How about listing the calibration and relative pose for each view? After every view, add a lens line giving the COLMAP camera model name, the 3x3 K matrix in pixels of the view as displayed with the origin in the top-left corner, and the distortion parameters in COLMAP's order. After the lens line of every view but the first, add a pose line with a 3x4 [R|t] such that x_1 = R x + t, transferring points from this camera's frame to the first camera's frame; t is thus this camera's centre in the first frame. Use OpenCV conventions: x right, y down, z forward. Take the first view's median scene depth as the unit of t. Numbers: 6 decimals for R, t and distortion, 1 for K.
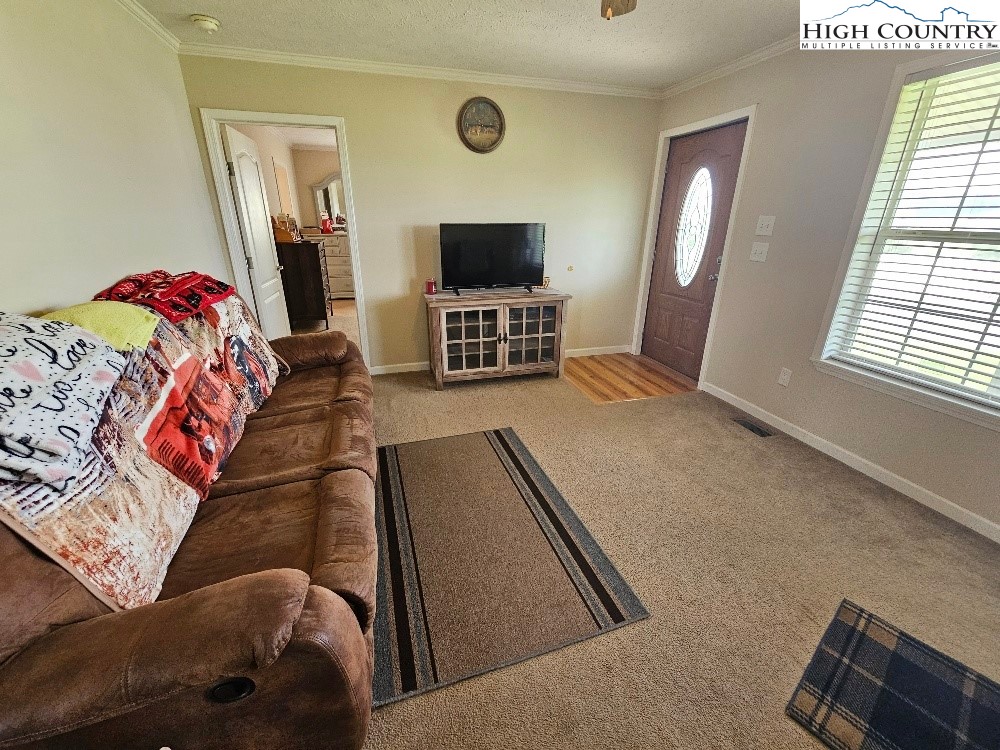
lens RADIAL K [[410.1, 0, 501.9], [0, 410.1, 377.0], [0, 0, 1]] dist [0.000491, 0.001472]
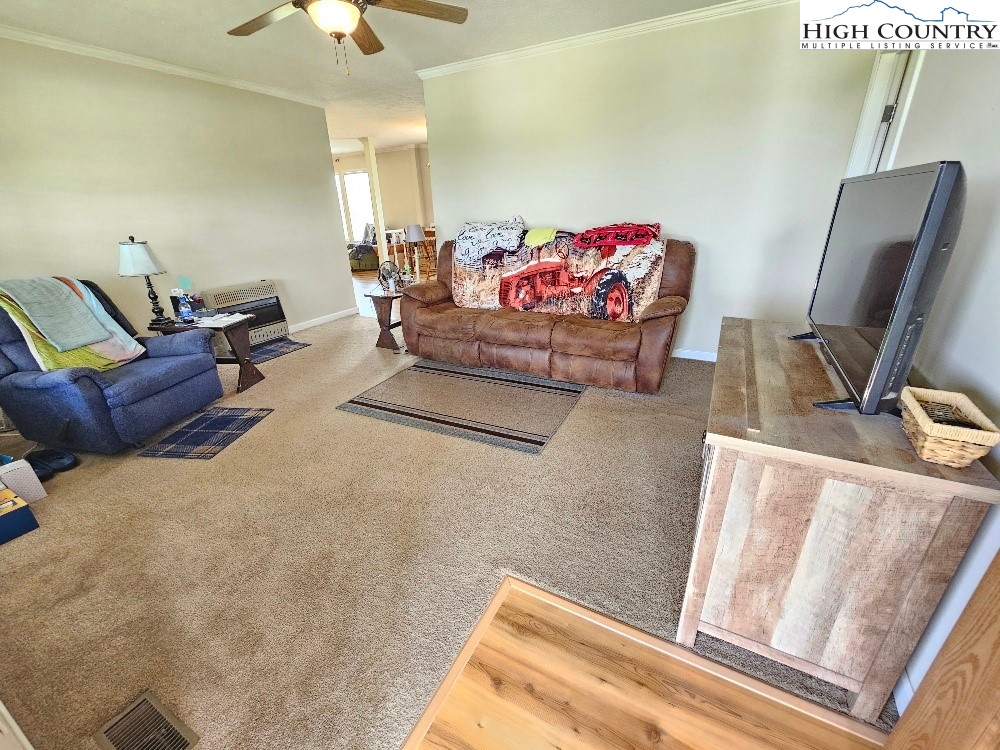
lens RADIAL K [[410.1, 0, 496.7], [0, 410.1, 374.5], [0, 0, 1]] dist [0.000491, 0.001472]
pose [[-0.704236, 0.292384, -0.646965, 1.003725], [-0.228585, 0.769361, 0.596518, -0.832060], [0.672161, 0.567975, -0.474977, 2.283743]]
